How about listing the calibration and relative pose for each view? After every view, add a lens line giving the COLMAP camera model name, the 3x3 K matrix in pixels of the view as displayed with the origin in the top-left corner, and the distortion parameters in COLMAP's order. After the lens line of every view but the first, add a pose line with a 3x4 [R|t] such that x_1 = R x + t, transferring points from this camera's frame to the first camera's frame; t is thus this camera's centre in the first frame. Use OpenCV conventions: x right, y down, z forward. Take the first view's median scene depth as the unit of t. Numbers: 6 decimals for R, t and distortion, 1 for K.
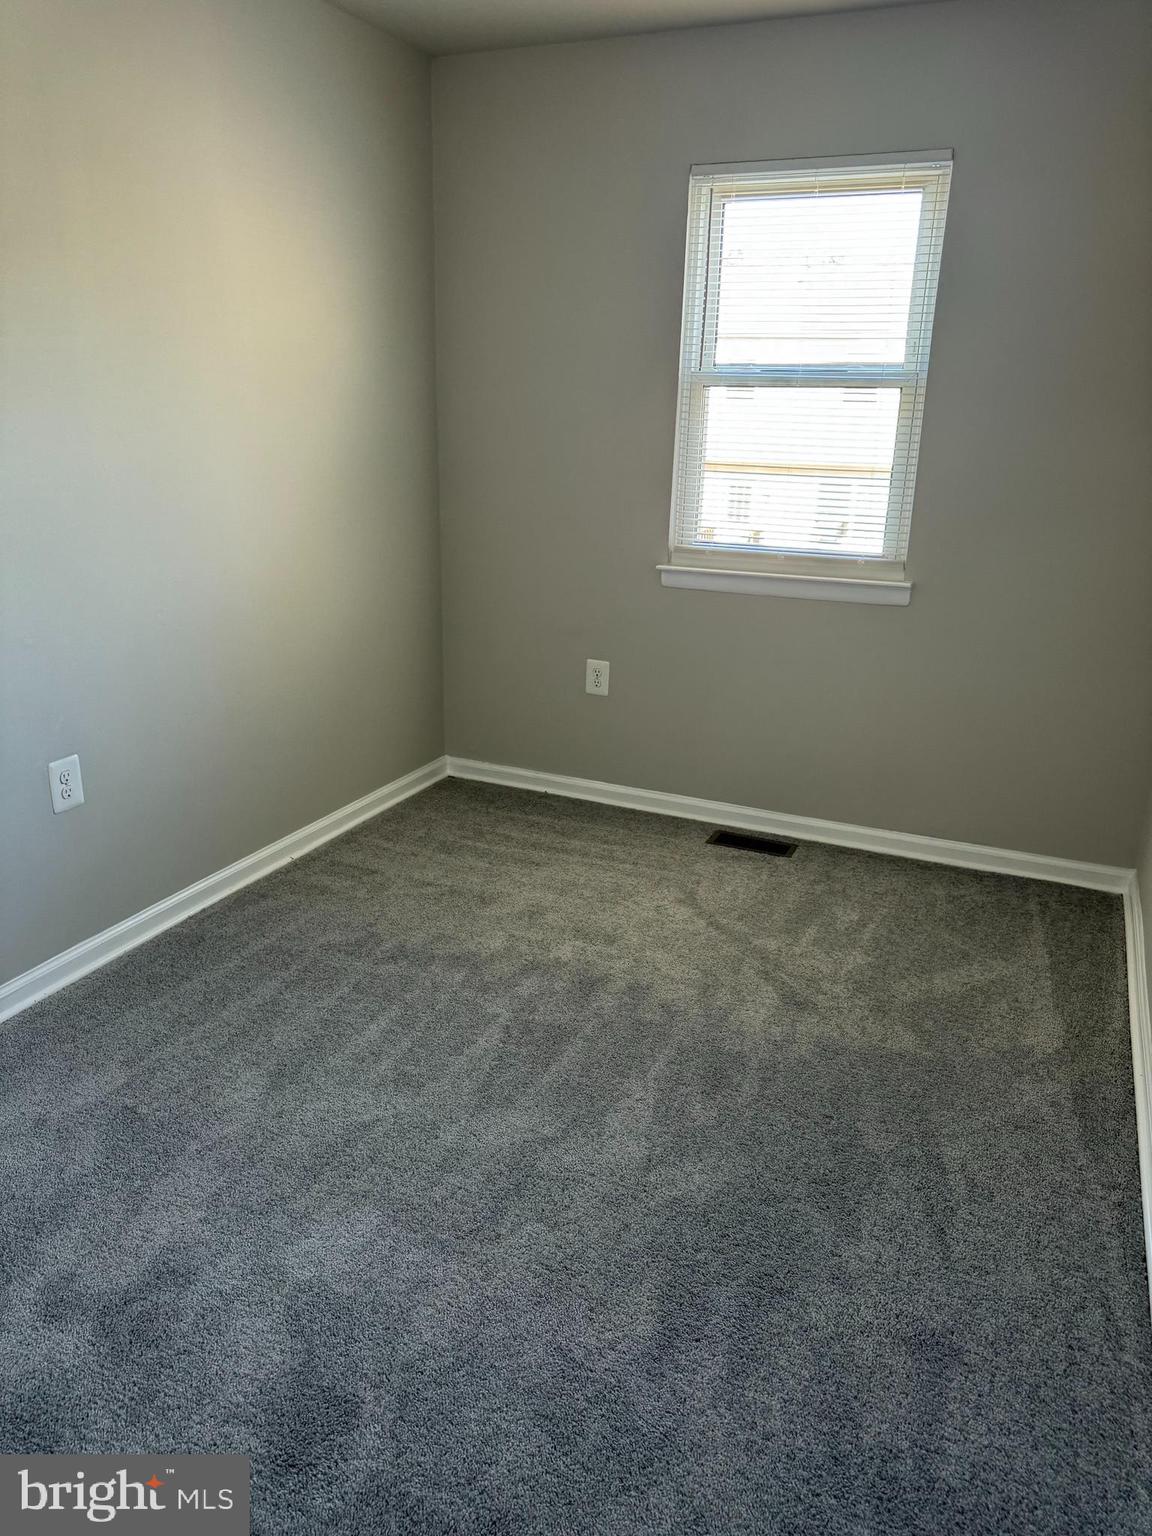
lens RADIAL K [[1064.0, 0, 576.0], [0, 1064.0, 768.0], [0, 0, 1]] dist [-0.009377, -0.004281]
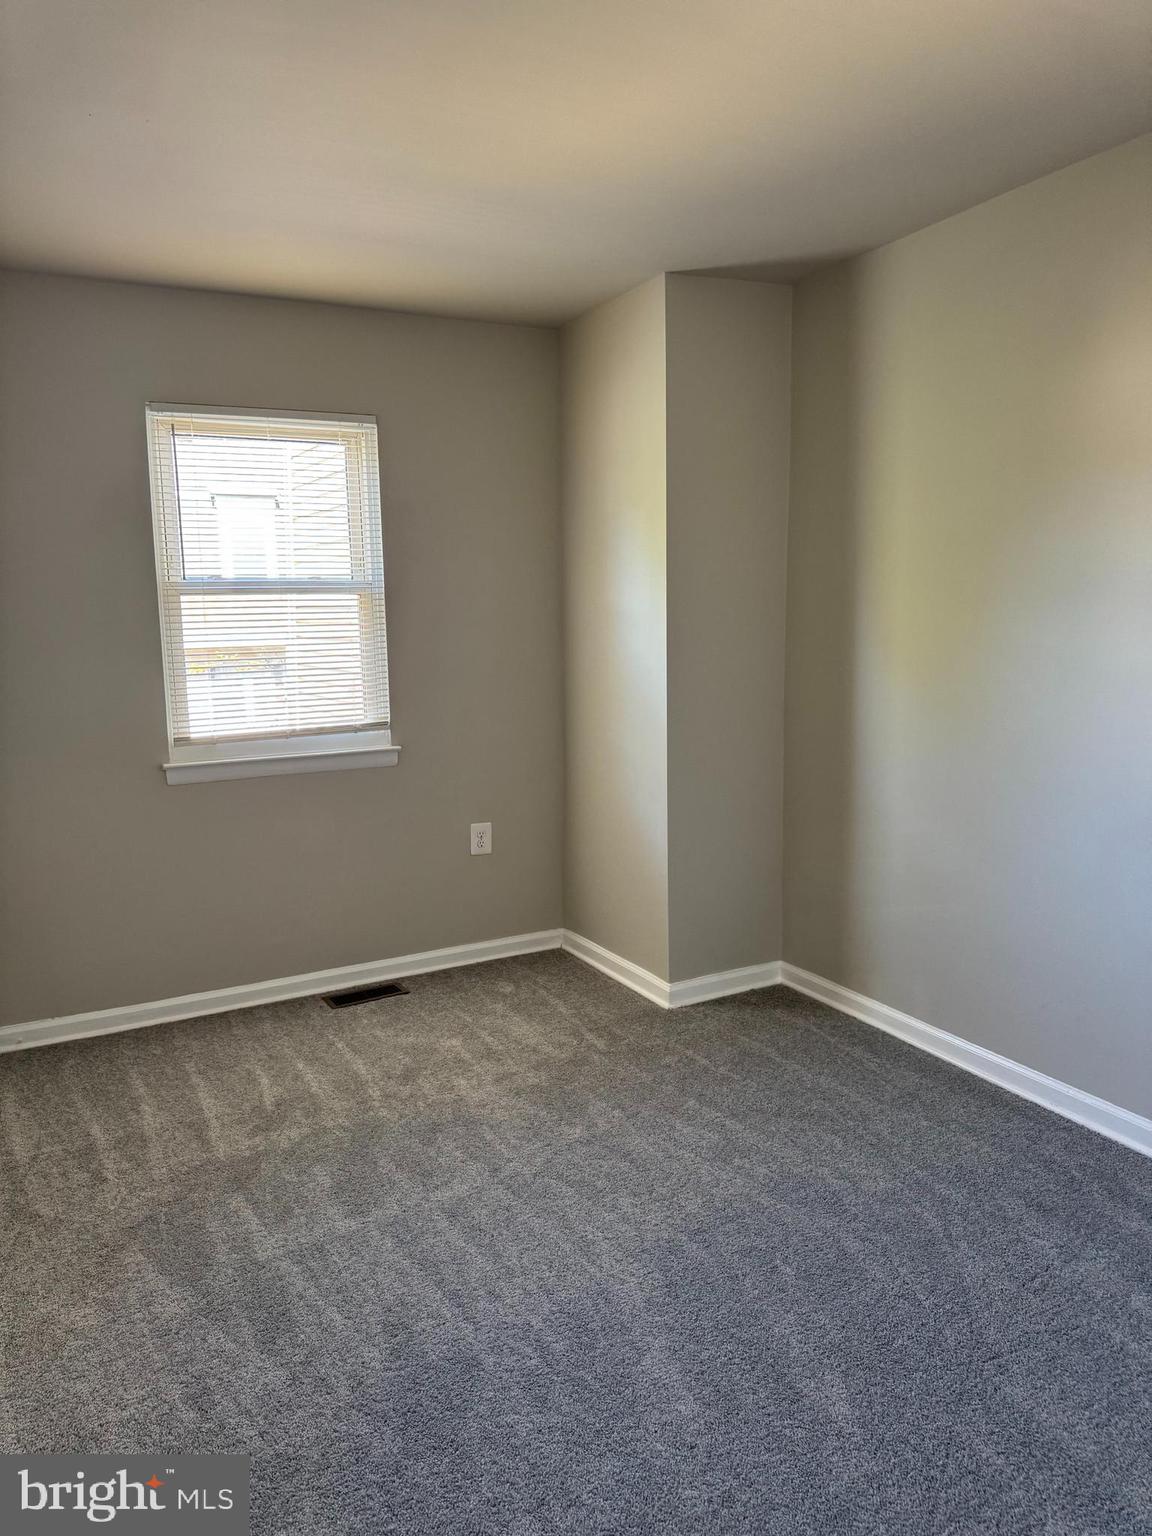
lens RADIAL K [[1035.8, 0, 576.0], [0, 1035.8, 768.0], [0, 0, 1]] dist [-0.074106, -0.000690]
pose [[0.598761, -0.158120, 0.785164, -0.490459], [0.286333, 0.957791, -0.025472, -0.062976], [-0.747996, 0.240070, 0.618764, 0.130497]]
